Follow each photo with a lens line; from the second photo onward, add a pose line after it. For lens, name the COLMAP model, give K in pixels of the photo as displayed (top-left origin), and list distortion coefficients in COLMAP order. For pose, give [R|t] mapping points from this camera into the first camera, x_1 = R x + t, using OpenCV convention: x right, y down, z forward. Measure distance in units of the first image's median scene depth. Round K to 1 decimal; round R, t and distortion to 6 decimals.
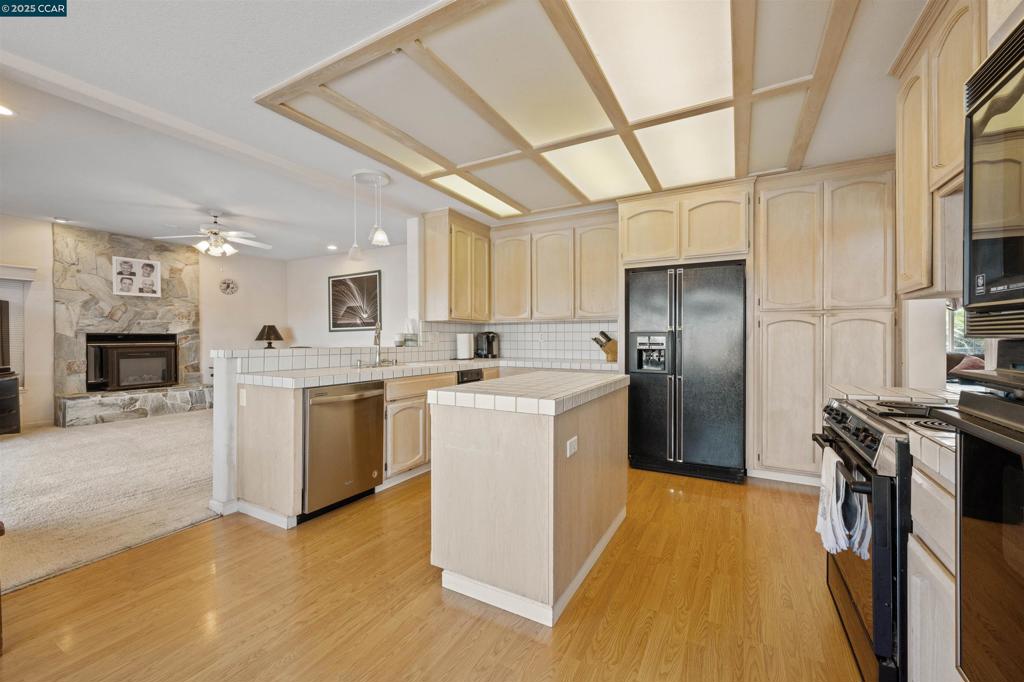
lens RADIAL K [[407.2, 0, 513.6], [0, 407.2, 341.3], [0, 0, 1]] dist [-0.002580, 0.000237]
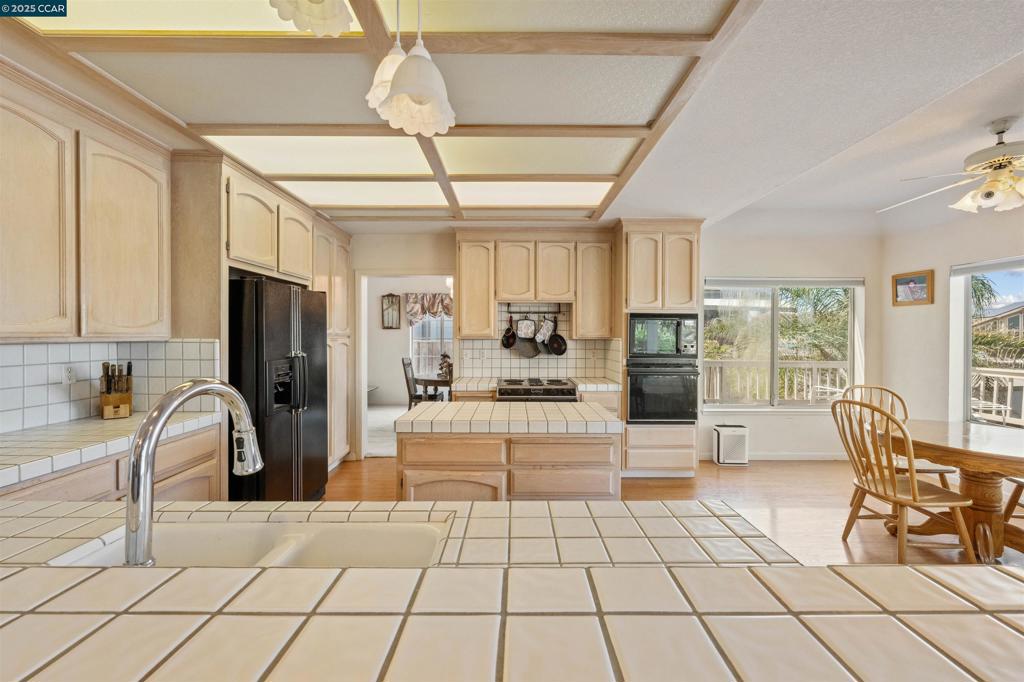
lens RADIAL K [[407.2, 0, 514.8], [0, 407.2, 337.2], [0, 0, 1]] dist [-0.002580, 0.000237]
pose [[-0.488327, -0.003101, 0.872655, -0.410467], [0.007260, 0.999945, 0.007616, -0.049947], [-0.872631, 0.010055, -0.488277, 0.712301]]
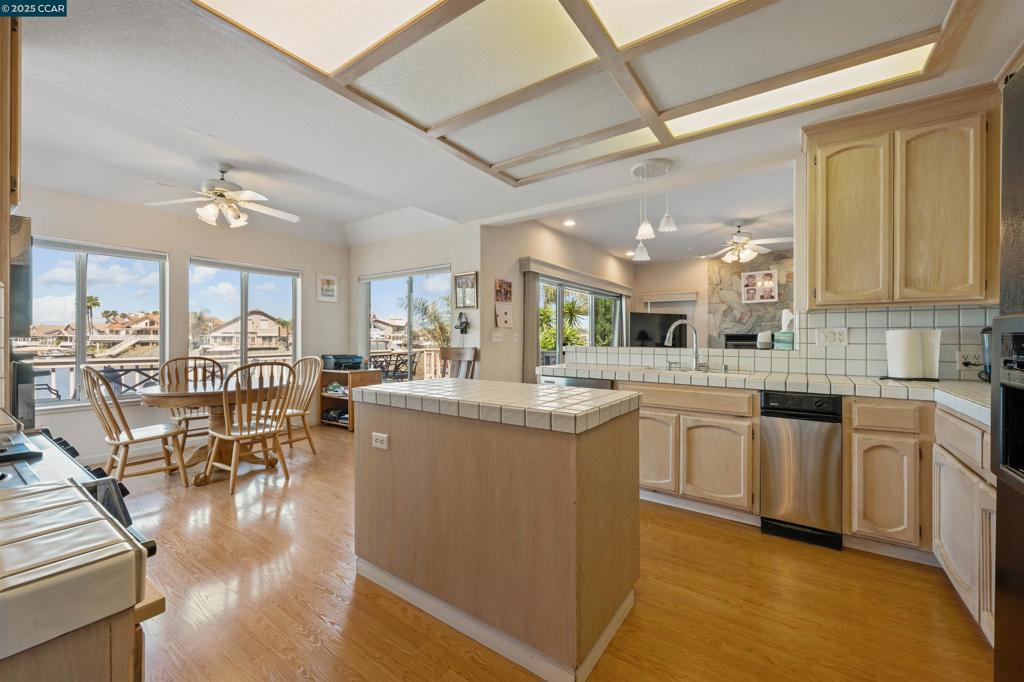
lens RADIAL K [[407.2, 0, 518.2], [0, 407.2, 338.5], [0, 0, 1]] dist [-0.002580, 0.000237]
pose [[-0.103445, 0.002486, -0.994632, 0.420326], [-0.009996, 0.999944, 0.003539, -0.004072], [0.994585, 0.010309, -0.103415, 0.533289]]
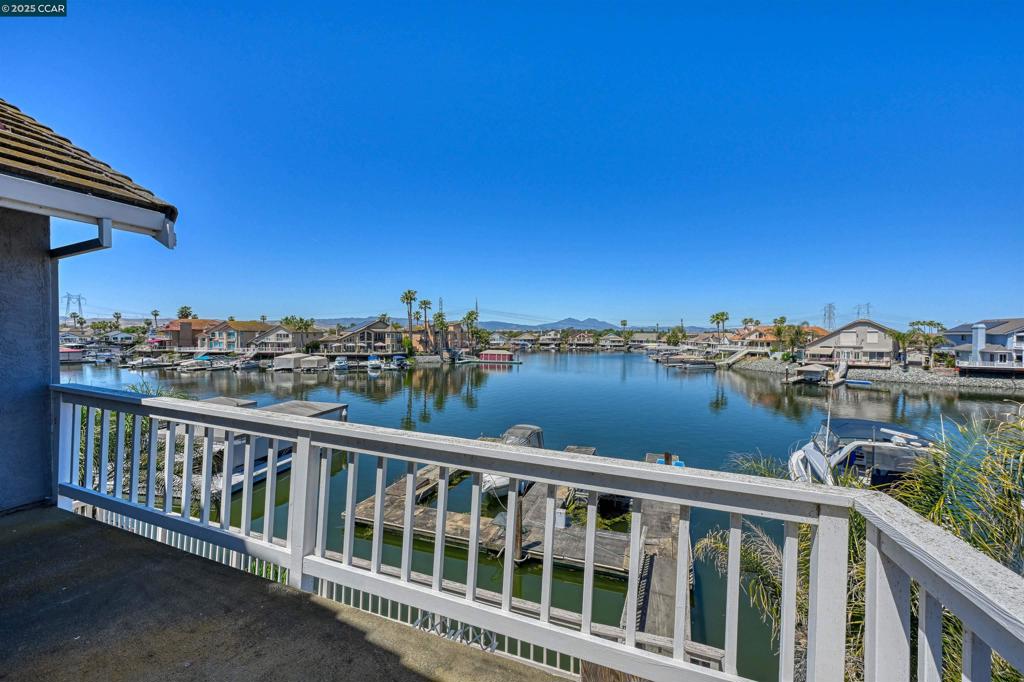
lens RADIAL K [[407.2, 0, 499.9], [0, 407.2, 338.8], [0, 0, 1]] dist [-0.002580, 0.000237]
pose [[-0.991663, -0.004817, -0.128768, -1.432940], [-0.006093, 0.999936, 0.009514, -0.710008], [0.128714, 0.010219, -0.991629, 0.588527]]
